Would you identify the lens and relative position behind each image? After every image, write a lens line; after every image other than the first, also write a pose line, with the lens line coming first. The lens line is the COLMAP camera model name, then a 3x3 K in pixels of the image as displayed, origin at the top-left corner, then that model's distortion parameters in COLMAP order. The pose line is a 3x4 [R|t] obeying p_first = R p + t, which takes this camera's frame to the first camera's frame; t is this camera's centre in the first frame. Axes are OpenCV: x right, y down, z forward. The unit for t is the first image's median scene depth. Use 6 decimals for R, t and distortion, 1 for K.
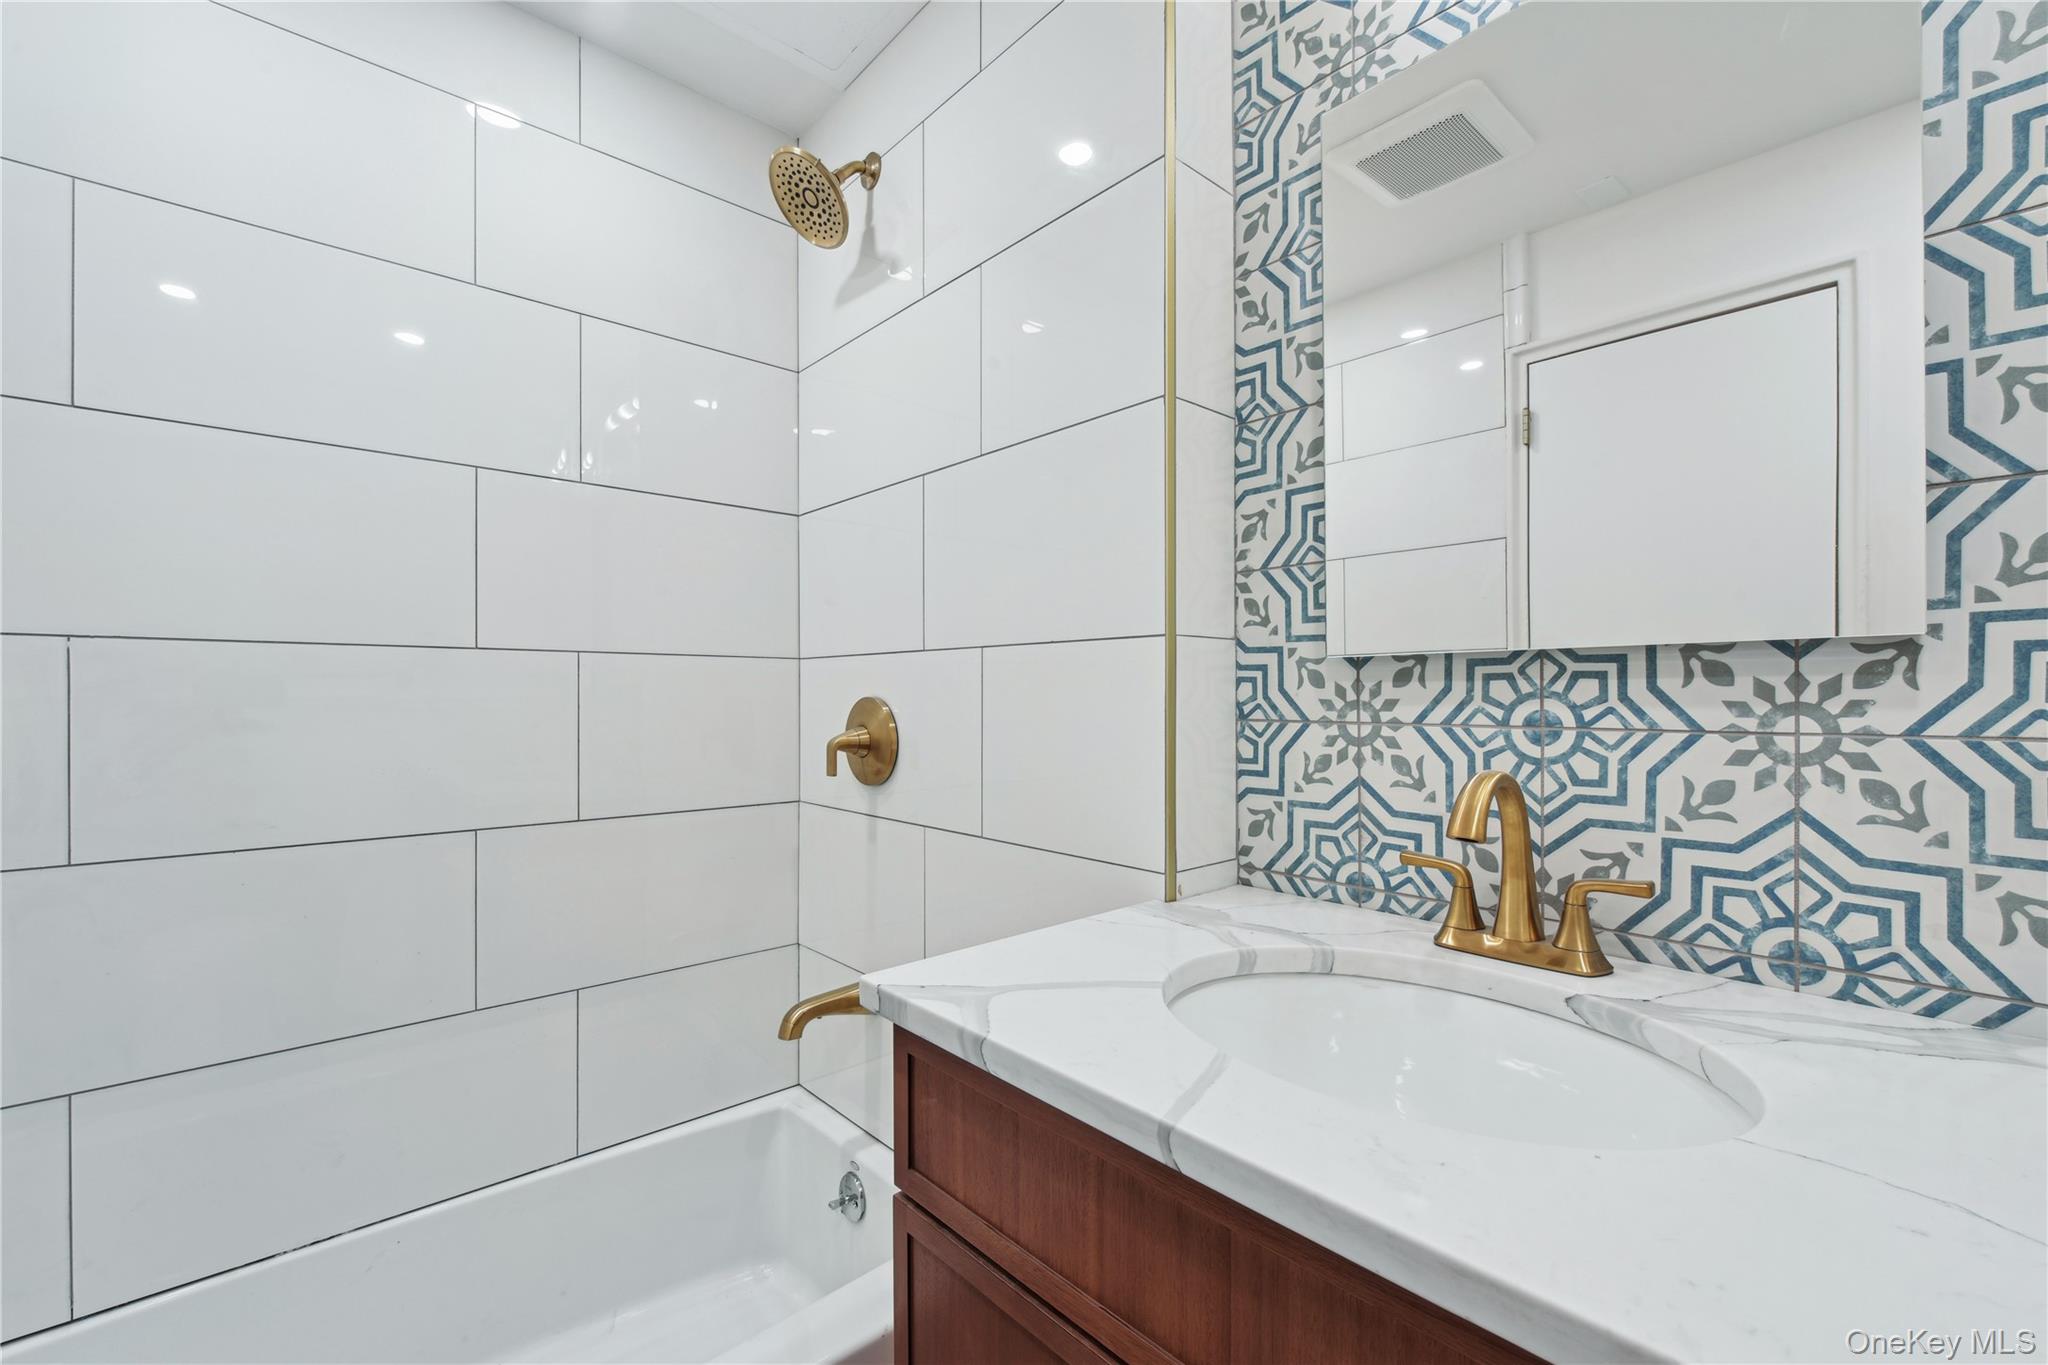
lens RADIAL K [[844.6, 0, 1024.6], [0, 844.6, 694.0], [0, 0, 1]] dist [-0.001268, -0.000767]
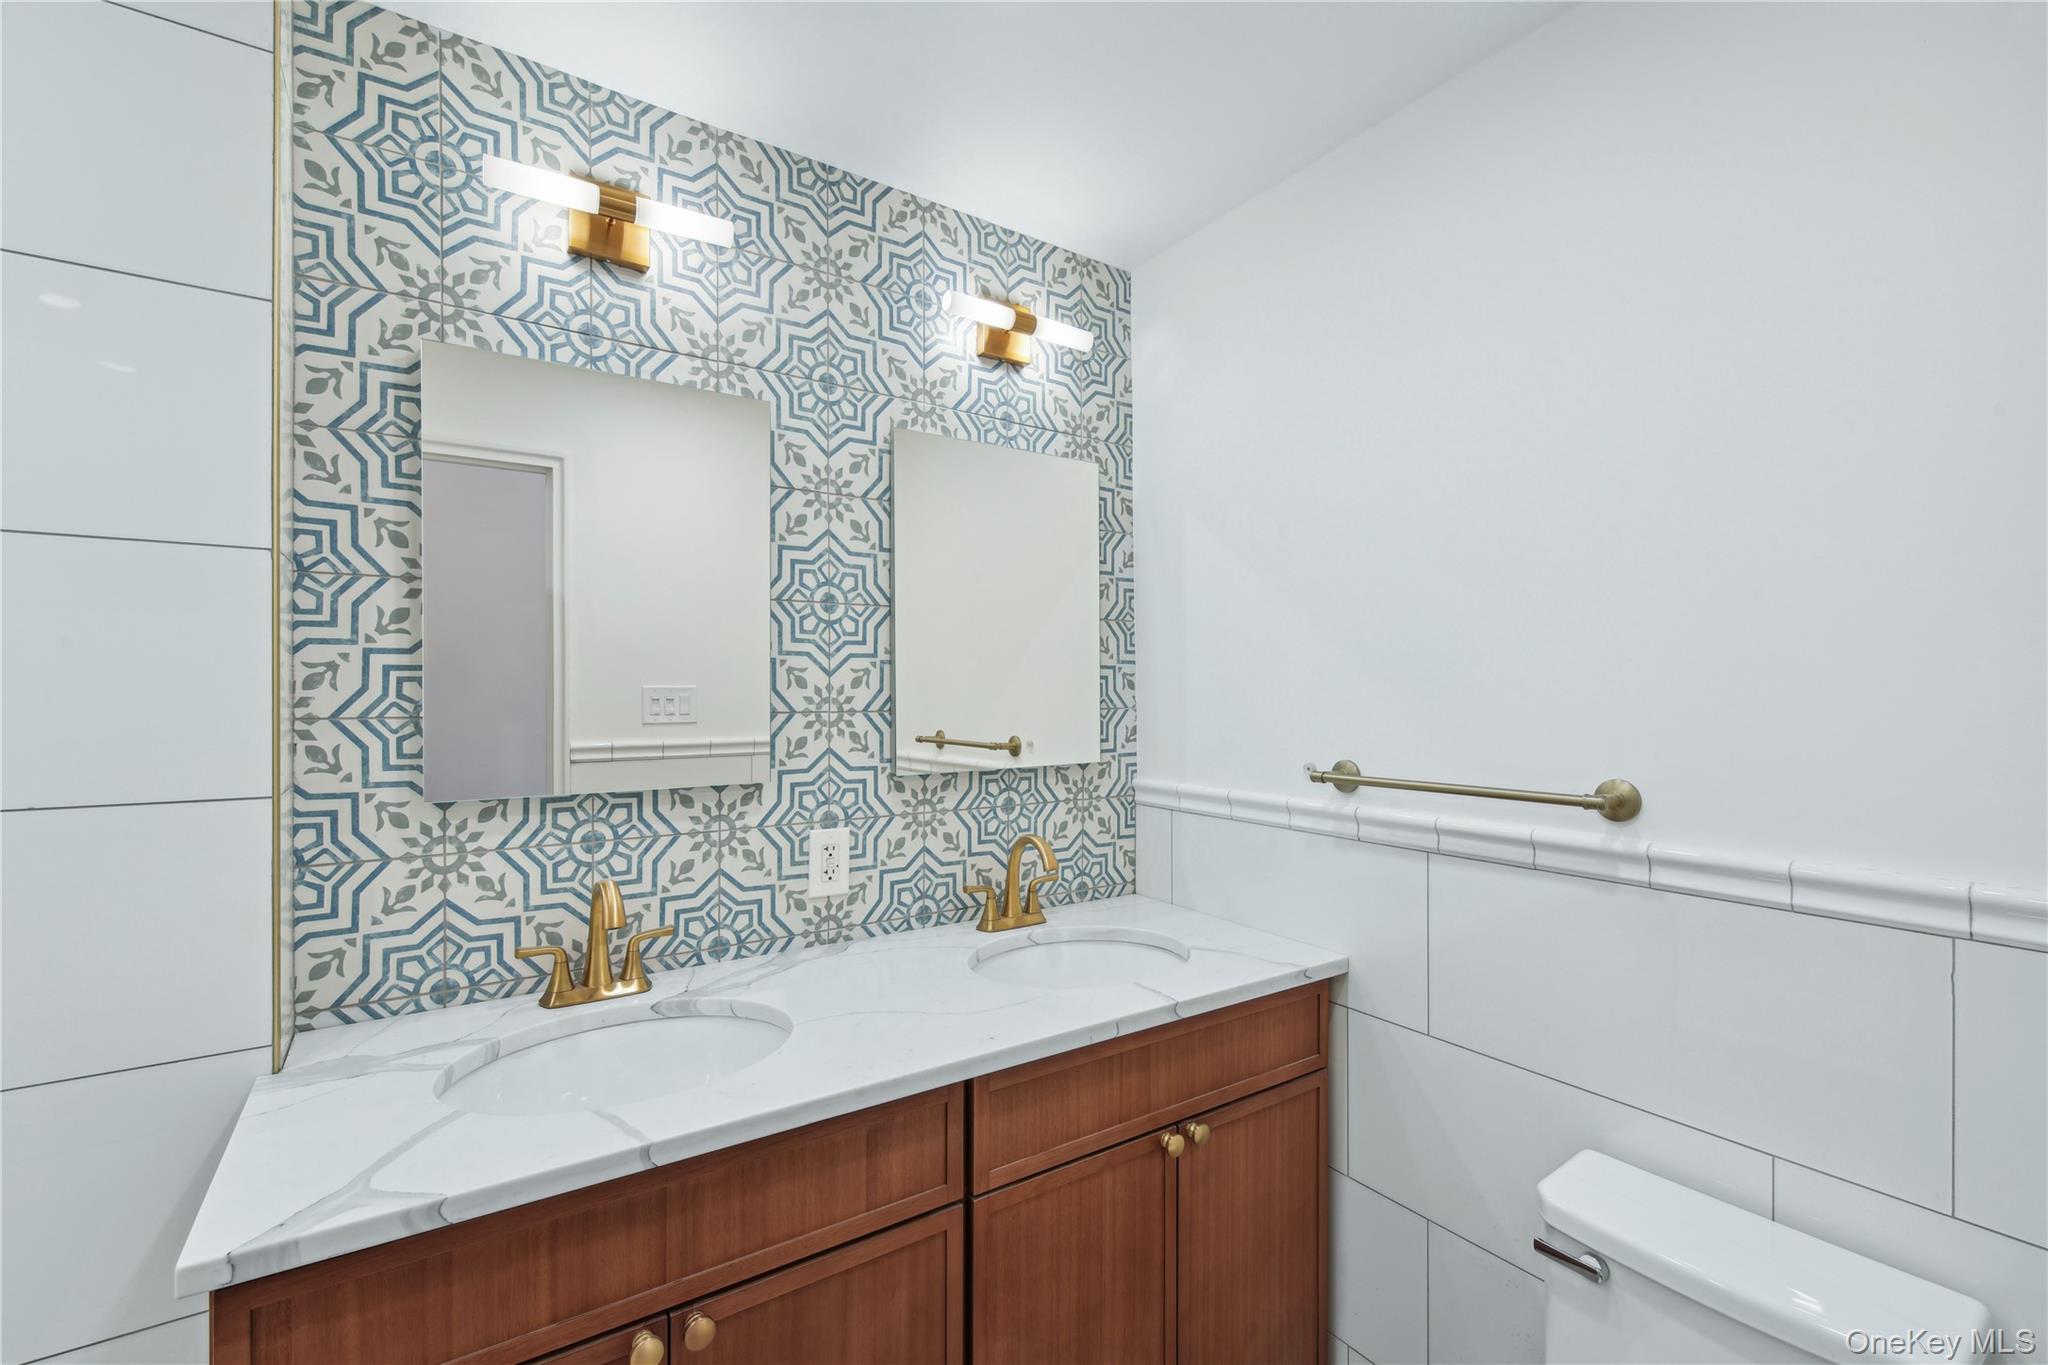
lens RADIAL K [[844.6, 0, 1024.6], [0, 844.6, 694.0], [0, 0, 1]] dist [-0.001268, -0.000767]
pose [[0.143334, 0.013880, 0.989577, -0.763930], [0.001868, 0.999896, -0.014296, -0.197610], [-0.989673, 0.003898, 0.143293, 0.007688]]
